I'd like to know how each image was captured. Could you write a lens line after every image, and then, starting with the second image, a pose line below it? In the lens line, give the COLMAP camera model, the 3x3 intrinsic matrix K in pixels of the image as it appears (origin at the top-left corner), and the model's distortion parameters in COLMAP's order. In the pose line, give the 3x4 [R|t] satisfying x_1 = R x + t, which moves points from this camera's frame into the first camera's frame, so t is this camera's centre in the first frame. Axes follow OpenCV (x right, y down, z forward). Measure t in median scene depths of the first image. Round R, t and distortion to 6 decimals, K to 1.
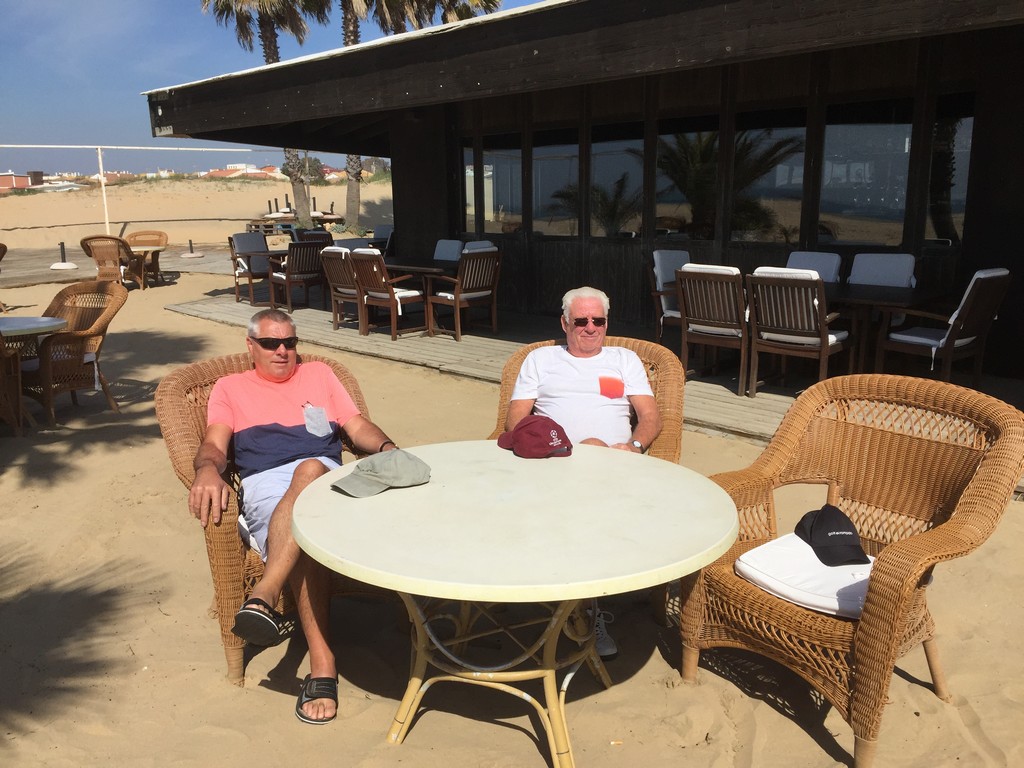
lens RADIAL K [[866.7, 0, 508.5], [0, 866.7, 383.8], [0, 0, 1]] dist [0.083945, -0.113405]
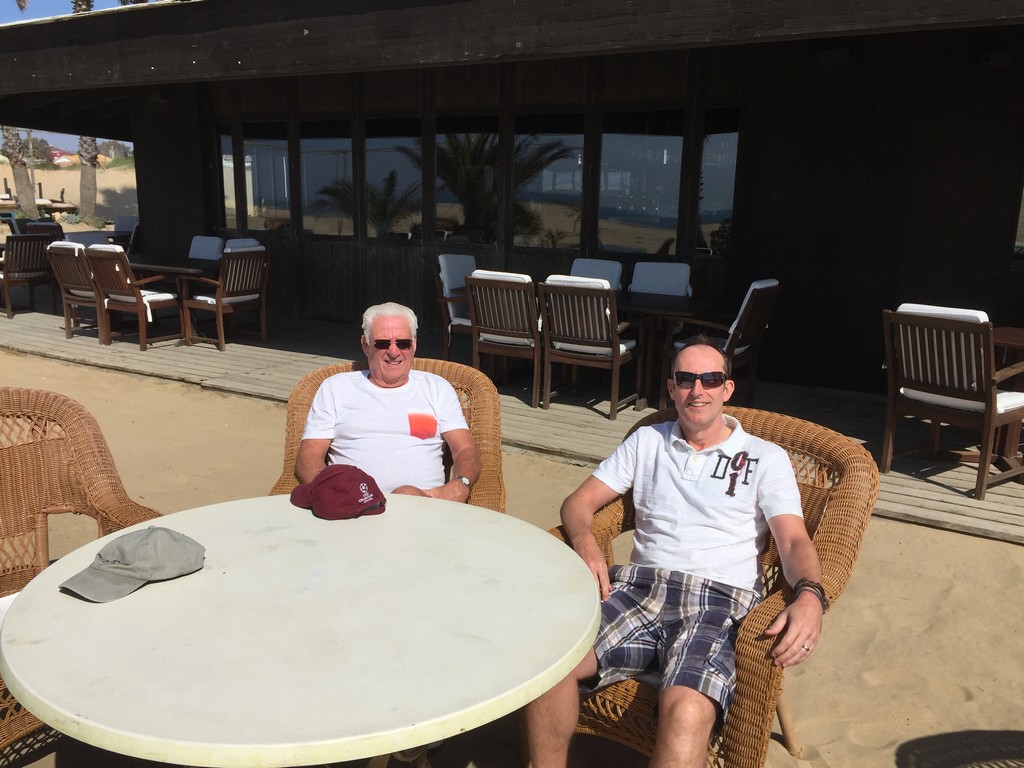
lens RADIAL K [[866.7, 0, 509.8], [0, 866.7, 384.2], [0, 0, 1]] dist [0.083945, -0.113405]
pose [[0.964727, -0.024154, 0.262140, -0.010511], [0.023443, 0.999708, 0.005840, -0.015896], [-0.262205, 0.000511, 0.965012, 0.067191]]
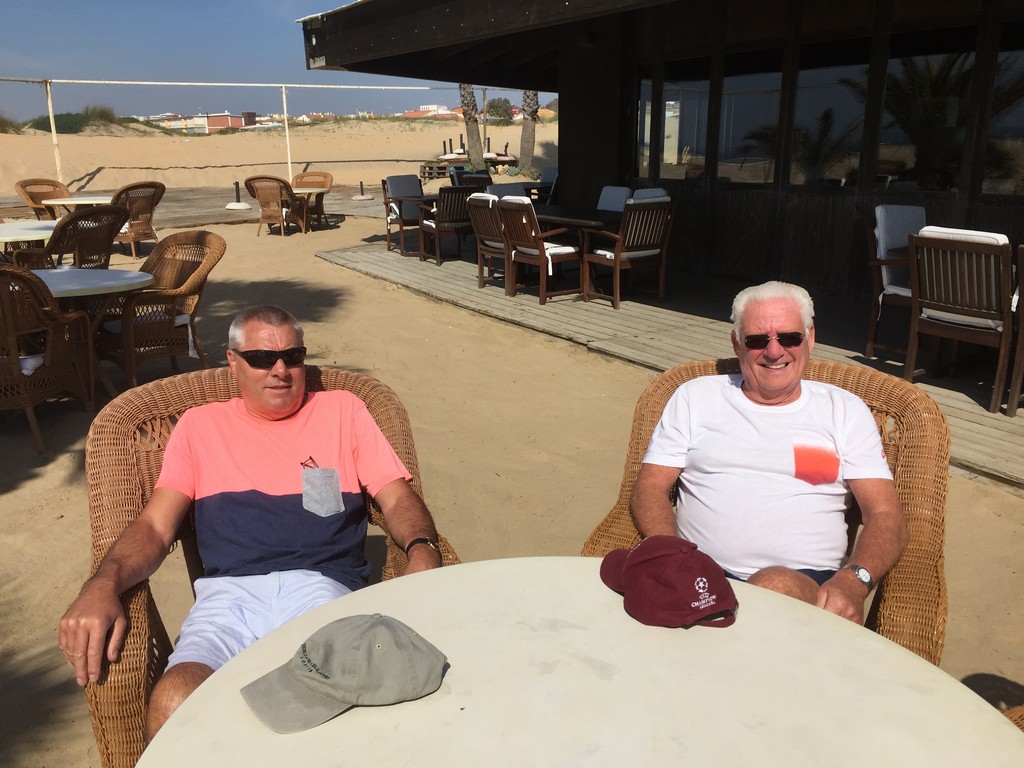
lens RADIAL K [[866.7, 0, 515.0], [0, 866.7, 383.3], [0, 0, 1]] dist [0.083945, -0.113405]
pose [[0.979805, 0.058648, -0.191160, 0.013726], [-0.046557, 0.996656, 0.067148, -0.035473], [0.194459, -0.056892, 0.979259, 0.182319]]
